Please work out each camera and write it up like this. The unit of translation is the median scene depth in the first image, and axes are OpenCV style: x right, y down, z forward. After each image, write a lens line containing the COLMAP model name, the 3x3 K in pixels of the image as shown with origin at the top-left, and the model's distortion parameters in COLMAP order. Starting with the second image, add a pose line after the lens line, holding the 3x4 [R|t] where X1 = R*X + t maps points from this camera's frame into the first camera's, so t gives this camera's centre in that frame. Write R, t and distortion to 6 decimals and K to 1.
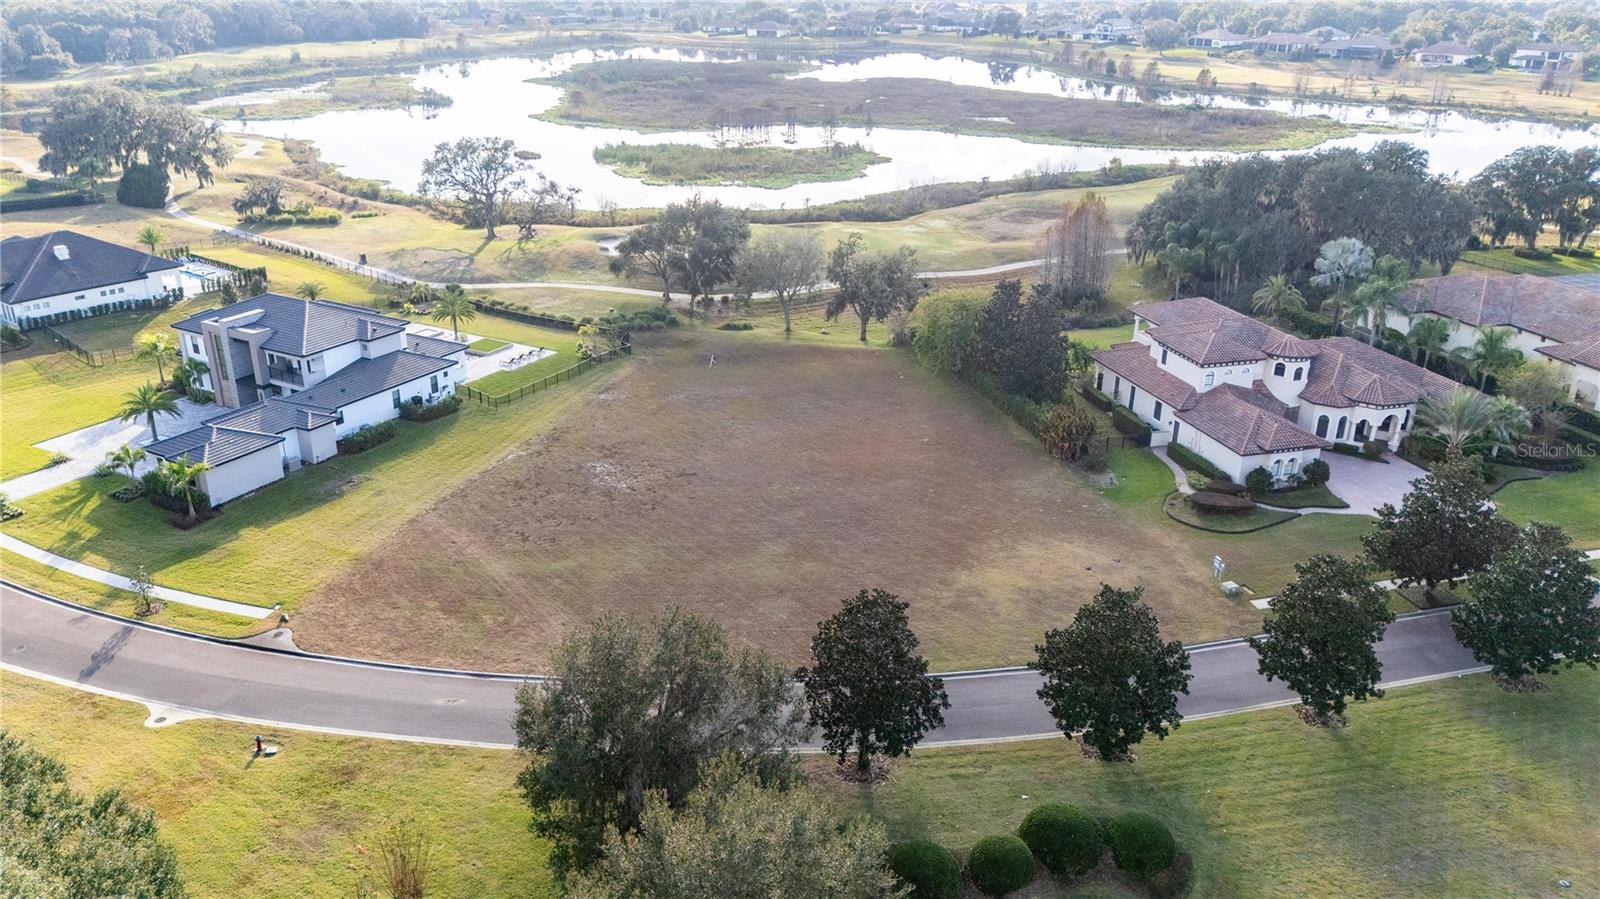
lens RADIAL K [[1154.2, 0, 800.0], [0, 1154.2, 449.5], [0, 0, 1]] dist [0.092561, -0.122855]
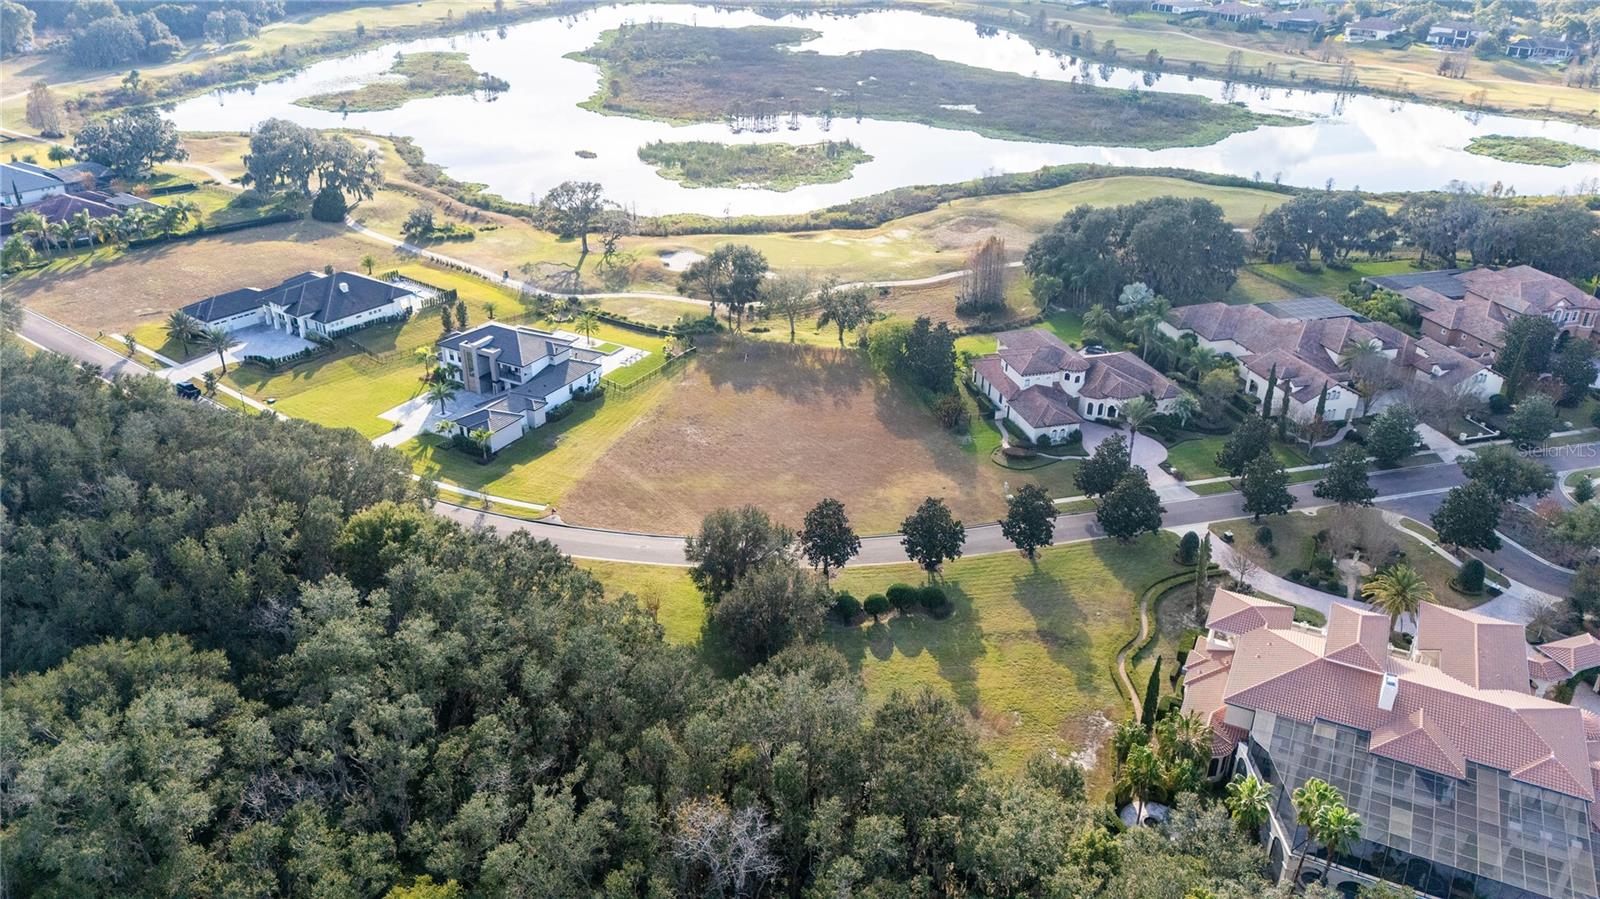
lens RADIAL K [[1154.2, 0, 800.0], [0, 1154.2, 449.5], [0, 0, 1]] dist [0.092561, -0.122855]
pose [[0.999989, 0.004620, -0.000578, 0.001229], [-0.004558, 0.996739, 0.080558, -0.074150], [0.000948, -0.080555, 0.996750, -0.590171]]
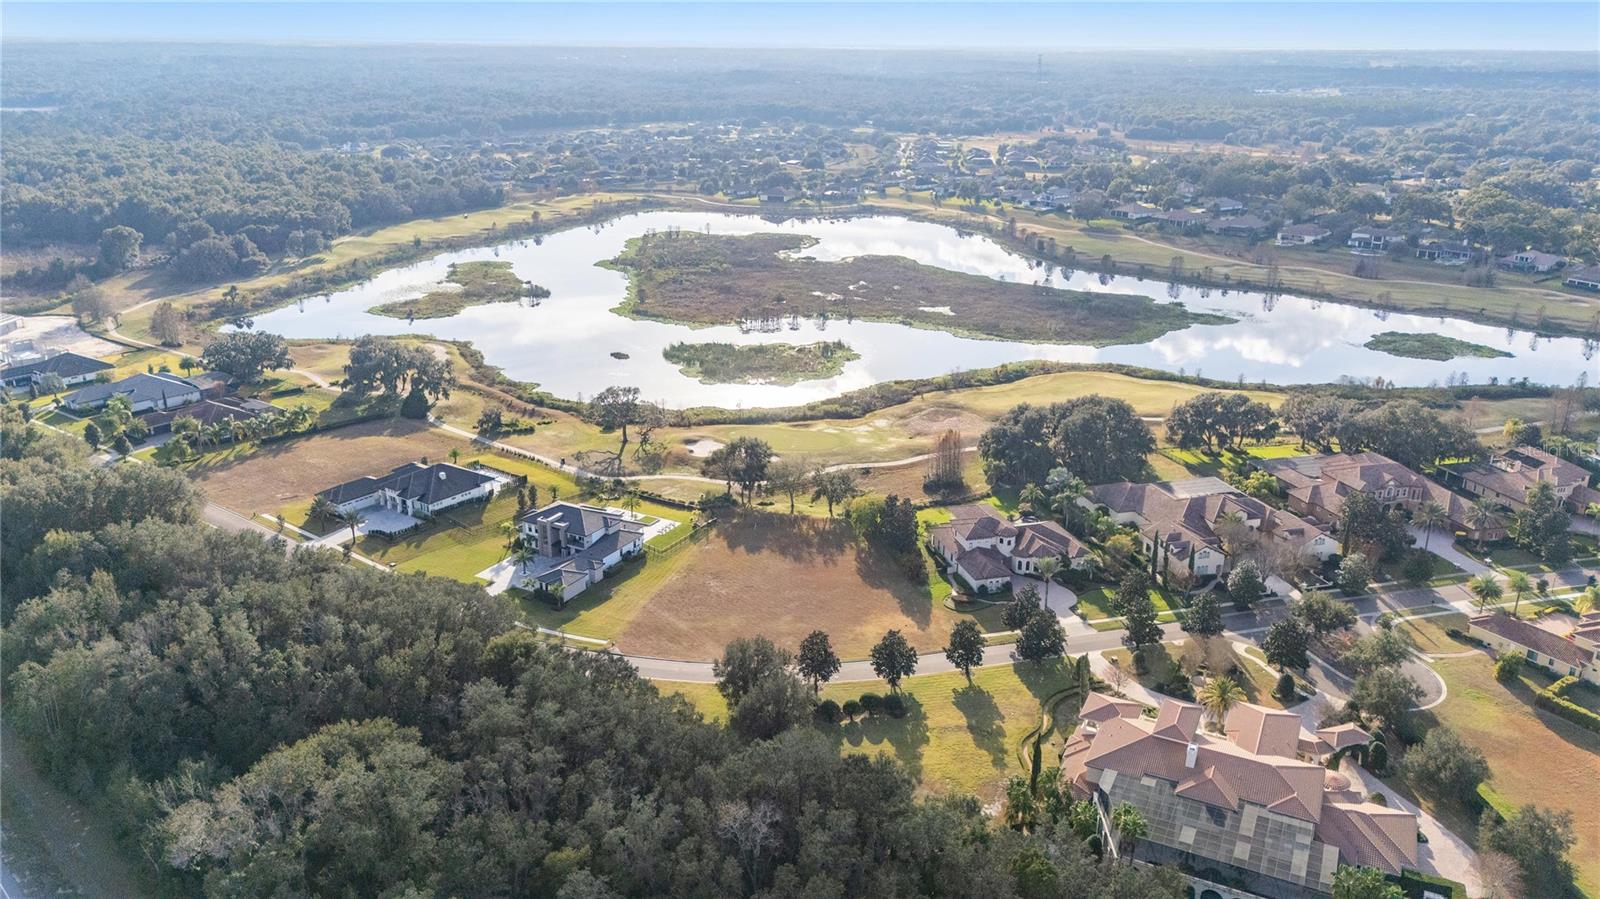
lens RADIAL K [[1154.2, 0, 800.0], [0, 1154.2, 449.5], [0, 0, 1]] dist [0.092561, -0.122855]
pose [[0.999983, -0.002830, -0.005135, 0.013507], [0.002520, 0.998234, -0.059345, -0.086100], [0.005294, 0.059331, 0.998224, -1.004463]]
